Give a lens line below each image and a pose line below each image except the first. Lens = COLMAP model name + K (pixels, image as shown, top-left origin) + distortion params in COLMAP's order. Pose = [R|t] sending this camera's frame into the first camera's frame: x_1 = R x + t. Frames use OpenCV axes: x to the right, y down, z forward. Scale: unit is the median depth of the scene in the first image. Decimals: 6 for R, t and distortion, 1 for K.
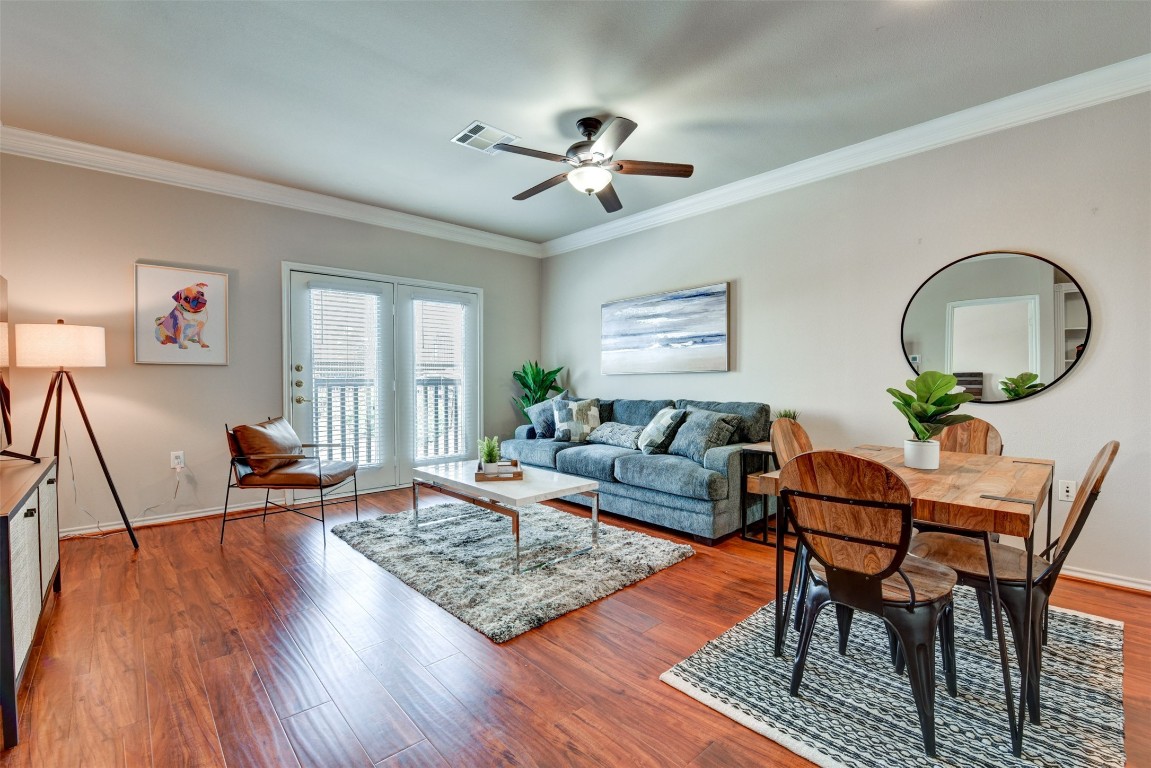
lens RADIAL K [[500.1, 0, 583.0], [0, 500.1, 388.5], [0, 0, 1]] dist [-0.005277, -0.008682]
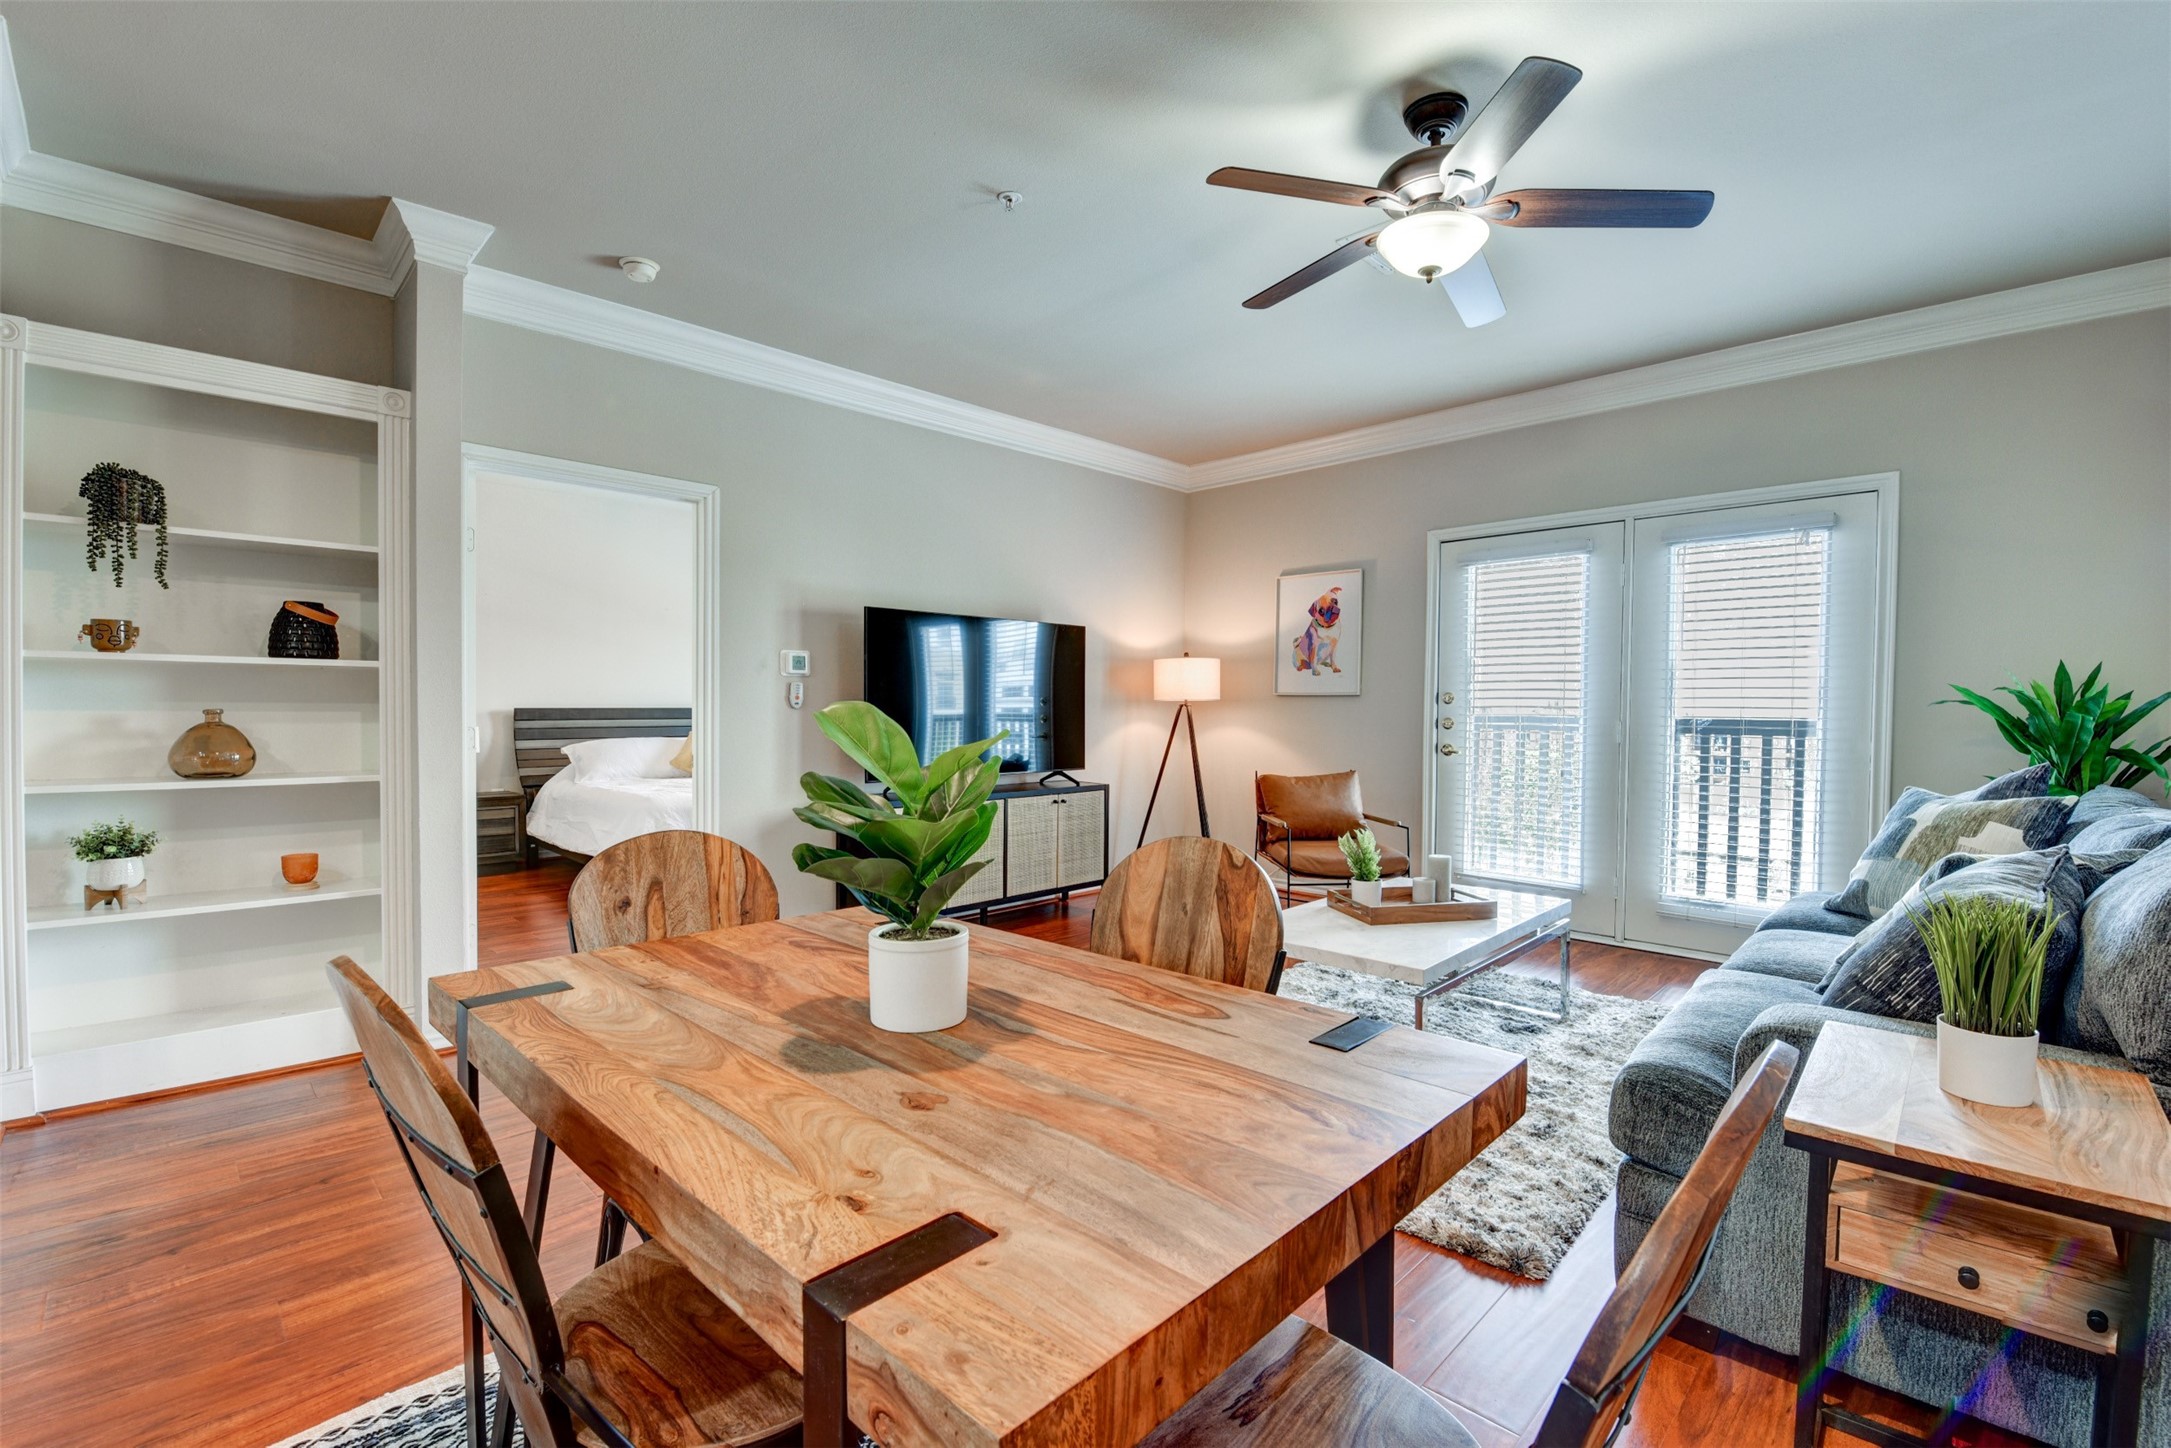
lens RADIAL K [[943.2, 0, 1090.6], [0, 943.2, 738.9], [0, 0, 1]] dist [-0.005277, -0.008682]
pose [[0.060963, 0.033109, -0.997591, 0.639029], [-0.029109, 0.999084, 0.031380, -0.016502], [0.997715, 0.027126, 0.061871, 0.546974]]
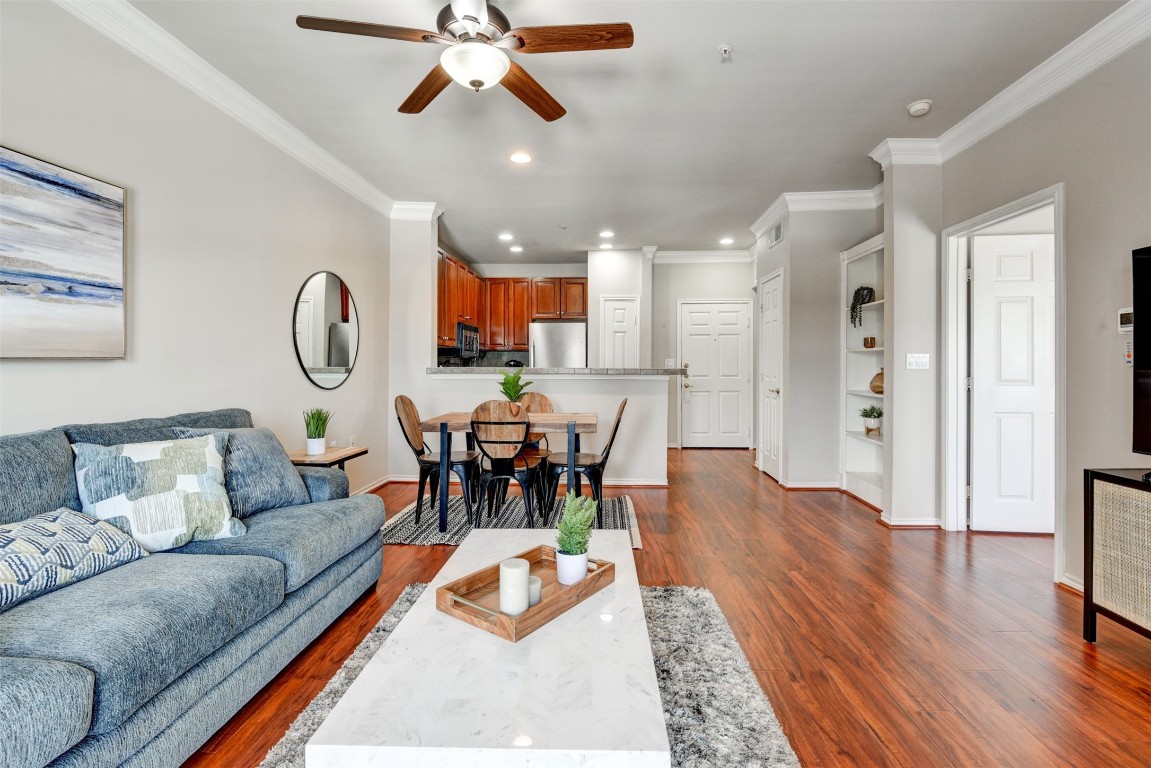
lens RADIAL K [[500.1, 0, 570.9], [0, 500.1, 363.0], [0, 0, 1]] dist [-0.005277, -0.008682]
pose [[-0.672973, 0.009415, 0.739607, -0.434353], [0.021586, 0.999743, 0.006914, -0.027165], [-0.739352, 0.020618, -0.673004, 1.086288]]
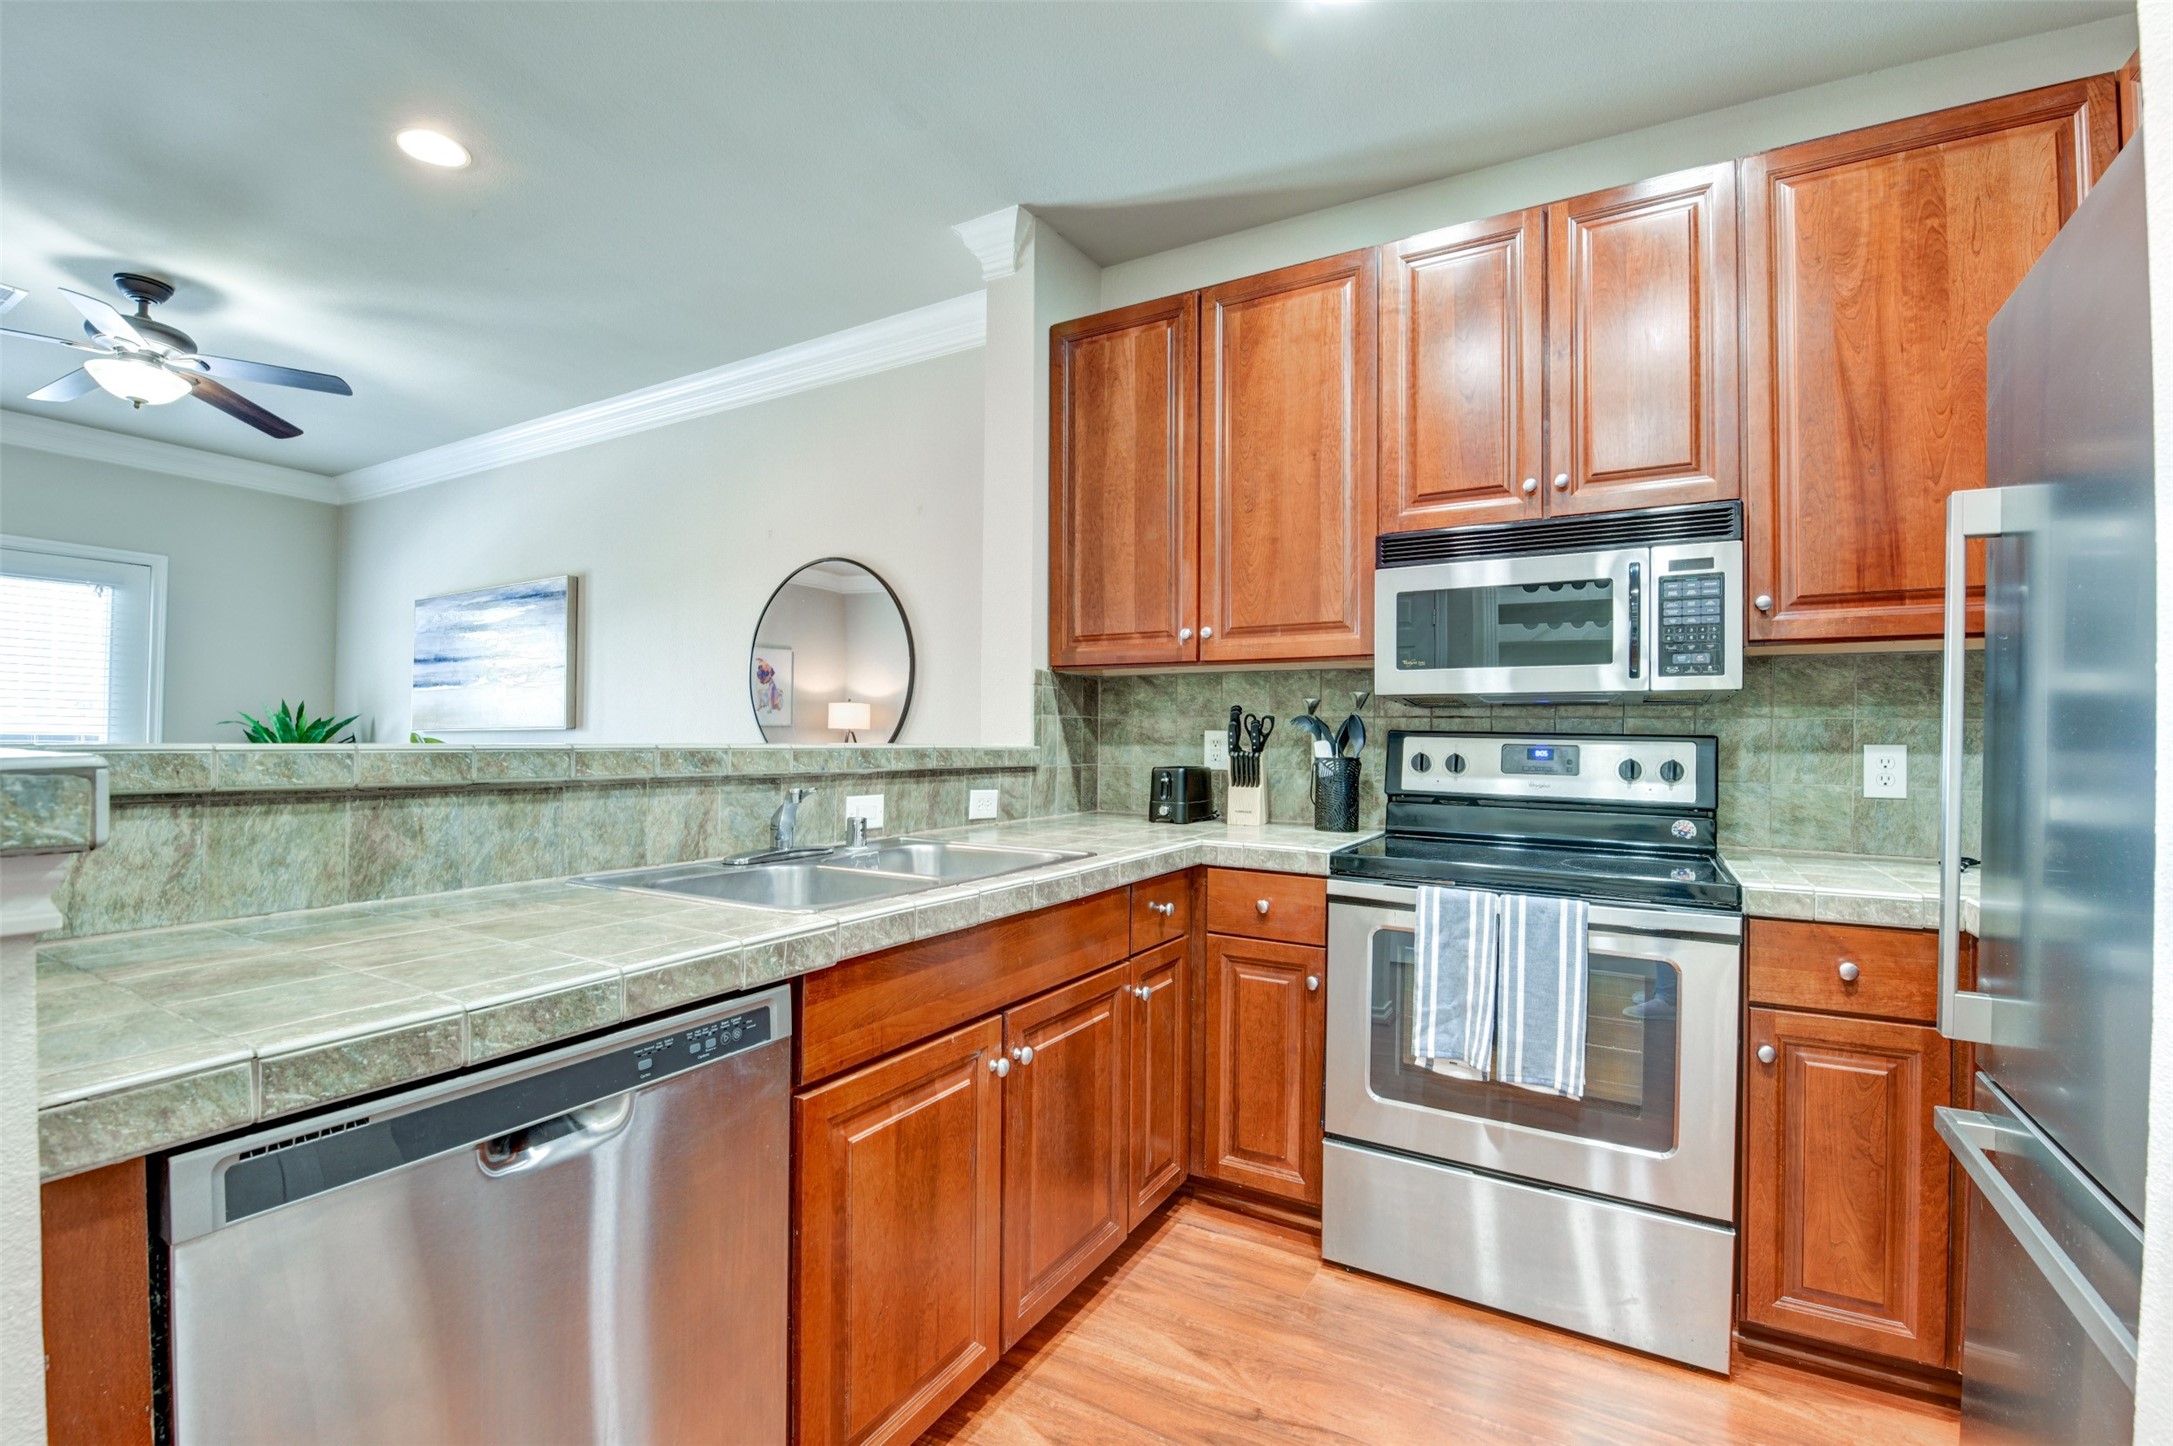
lens RADIAL K [[944.1, 0, 1085.5], [0, 944.1, 729.6], [0, 0, 1]] dist [-0.005277, -0.008682]
pose [[0.952321, 0.016853, 0.304631, 0.572662], [-0.006944, 0.999412, -0.033584, -0.001824], [-0.305017, 0.029867, 0.951878, -0.238358]]
